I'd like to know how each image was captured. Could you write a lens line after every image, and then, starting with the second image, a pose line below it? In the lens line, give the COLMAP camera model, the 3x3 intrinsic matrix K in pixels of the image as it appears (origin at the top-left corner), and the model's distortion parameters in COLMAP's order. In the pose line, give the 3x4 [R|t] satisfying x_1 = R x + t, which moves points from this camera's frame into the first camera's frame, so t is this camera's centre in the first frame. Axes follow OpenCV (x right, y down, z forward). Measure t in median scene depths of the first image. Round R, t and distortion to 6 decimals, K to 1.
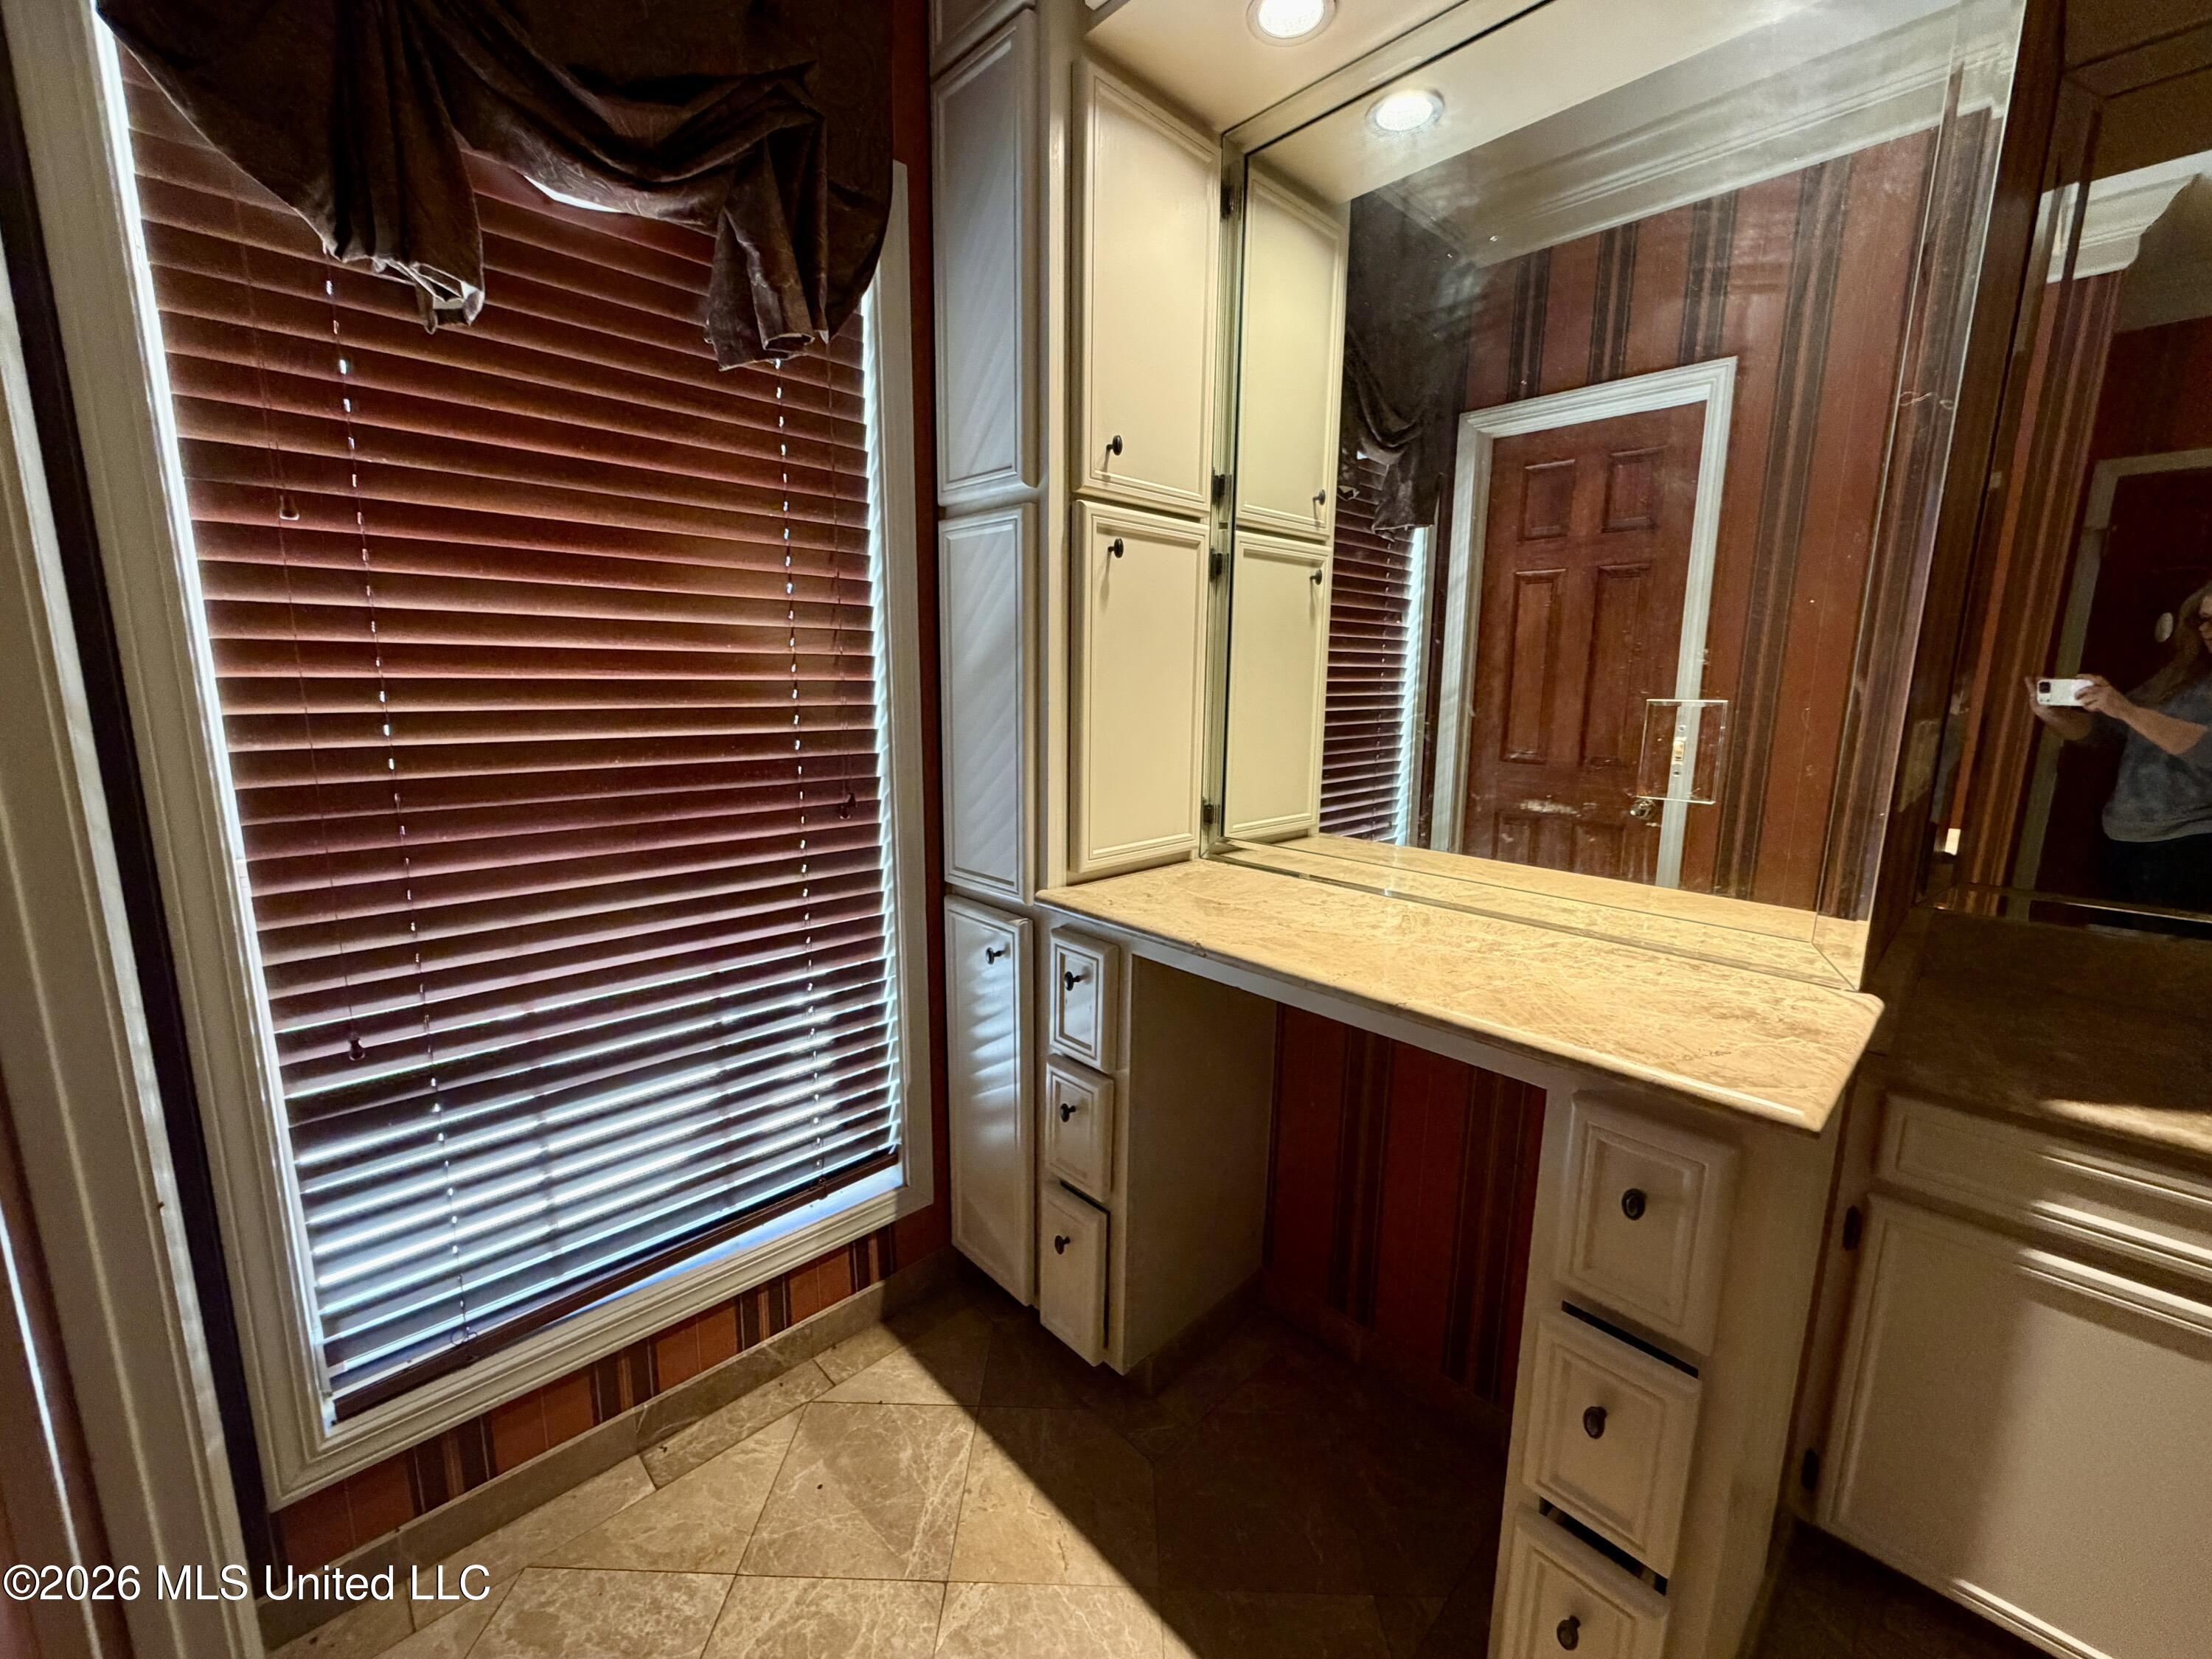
lens RADIAL K [[880.5, 0, 1104.8], [0, 880.5, 828.9], [0, 0, 1]] dist [0.000570, 0.000133]
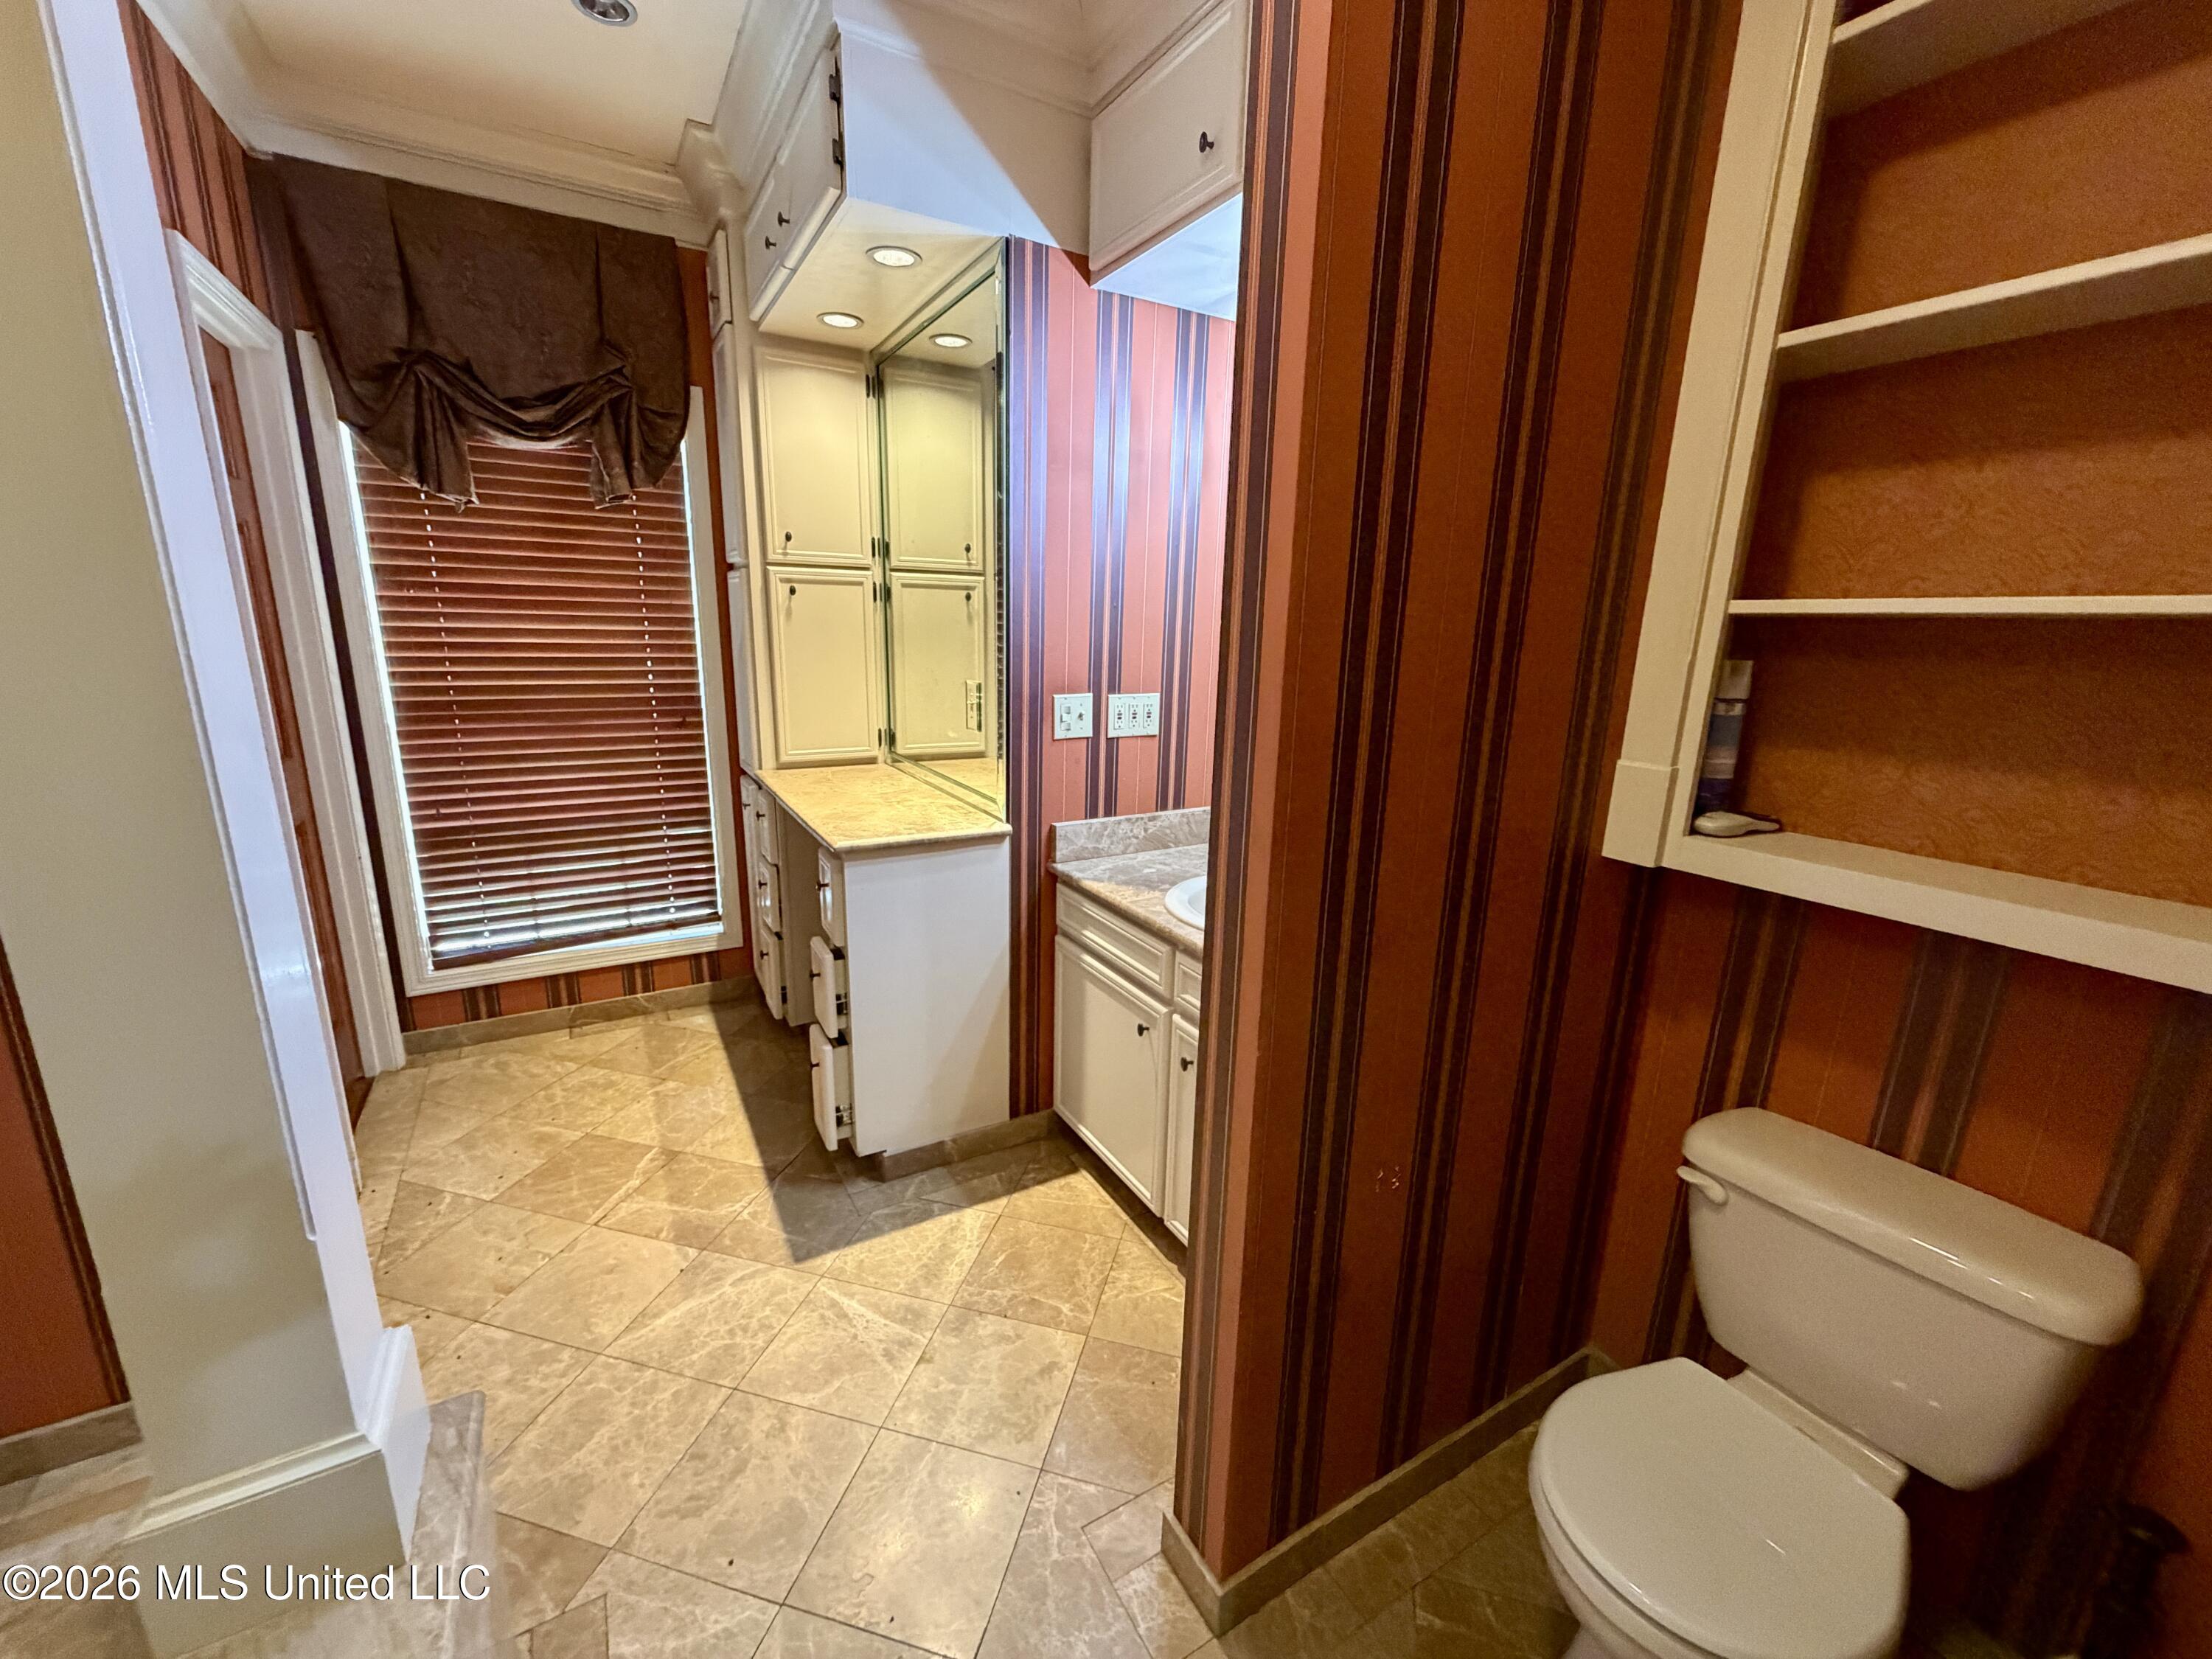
lens RADIAL K [[880.5, 0, 1102.5], [0, 880.5, 829.9], [0, 0, 1]] dist [0.000570, 0.000133]
pose [[0.971707, 0.065139, -0.227030, 1.139947], [-0.052622, 0.996764, 0.060763, 0.045508], [0.230253, -0.047097, 0.971990, -0.719181]]
